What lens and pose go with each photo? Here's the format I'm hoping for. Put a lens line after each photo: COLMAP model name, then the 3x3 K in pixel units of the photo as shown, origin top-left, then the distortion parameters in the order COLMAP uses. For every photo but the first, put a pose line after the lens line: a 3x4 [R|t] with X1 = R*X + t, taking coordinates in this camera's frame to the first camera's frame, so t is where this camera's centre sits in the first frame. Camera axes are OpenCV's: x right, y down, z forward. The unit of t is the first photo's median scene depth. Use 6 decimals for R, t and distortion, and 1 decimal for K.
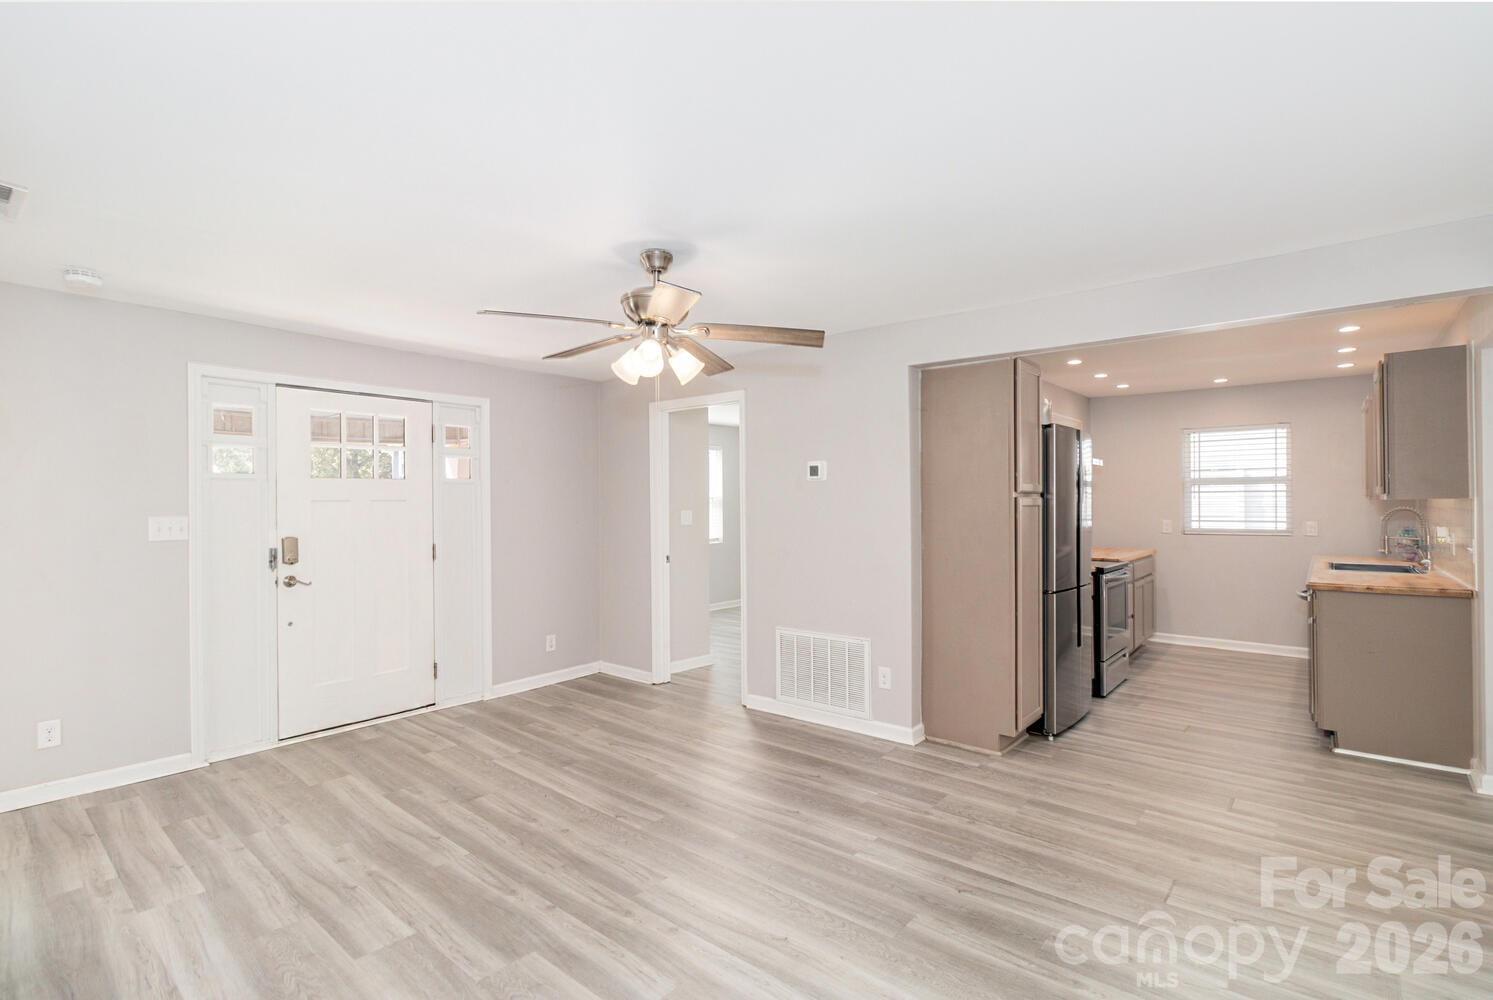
lens RADIAL K [[702.2, 0, 746.5], [0, 702.2, 500.0], [0, 0, 1]] dist [-0.000619, 0.000077]
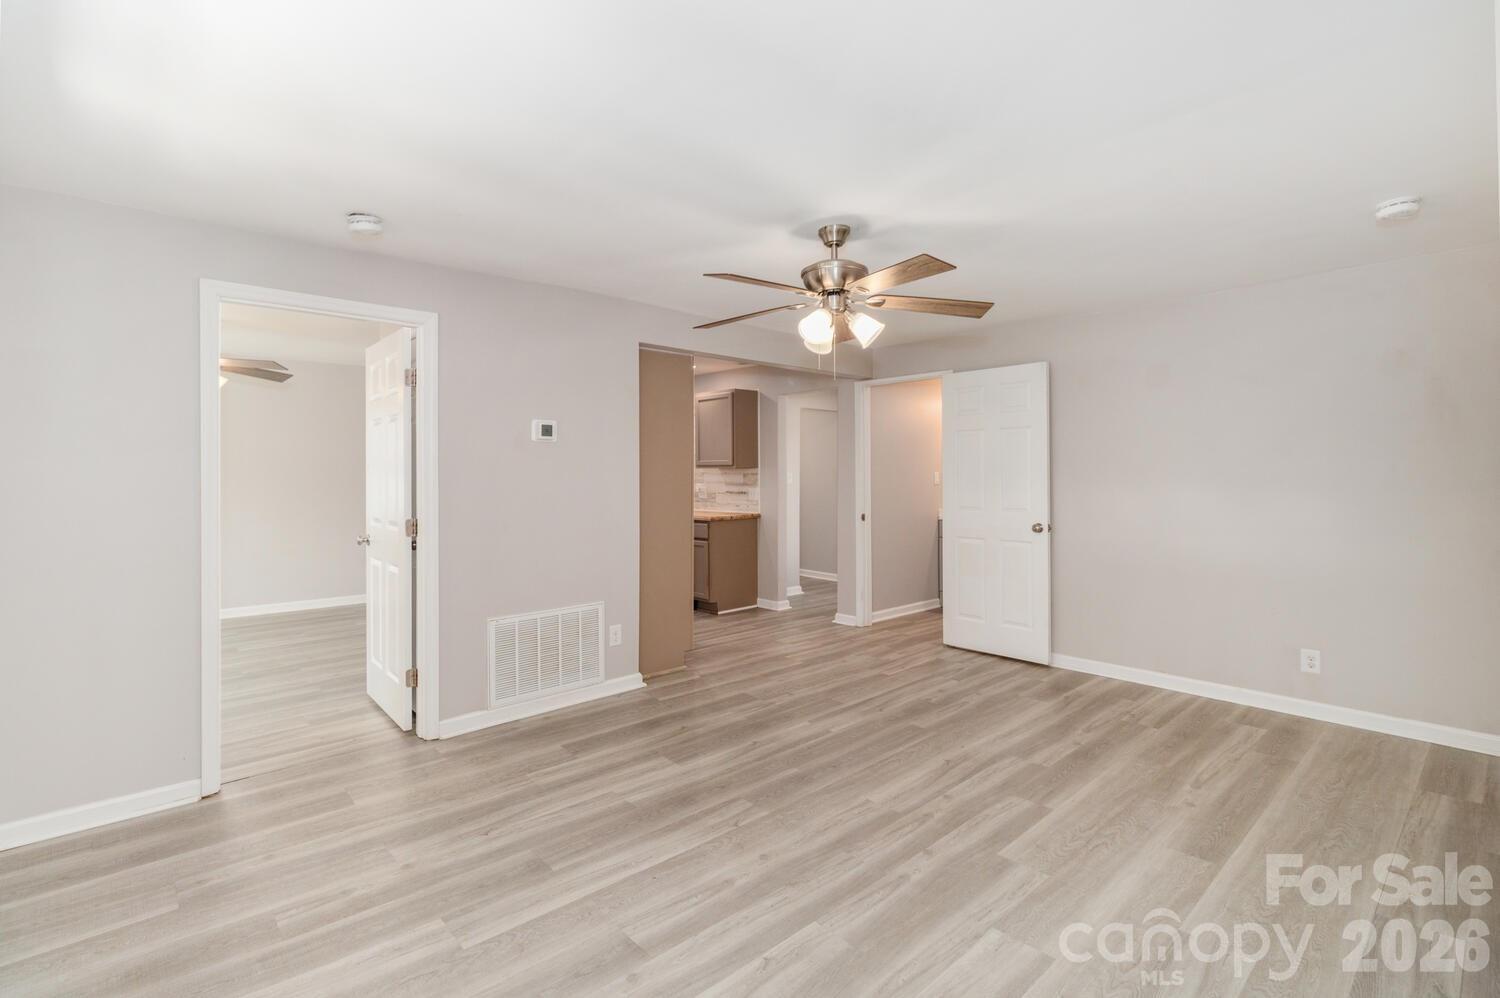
lens RADIAL K [[698.2, 0, 735.2], [0, 698.2, 464.3], [0, 0, 1]] dist [-0.001140, -0.000412]
pose [[0.136305, 0.014600, 0.990559, -0.760620], [-0.002716, 0.999893, -0.014364, 0.013956], [-0.990663, -0.000733, 0.136330, 0.645350]]
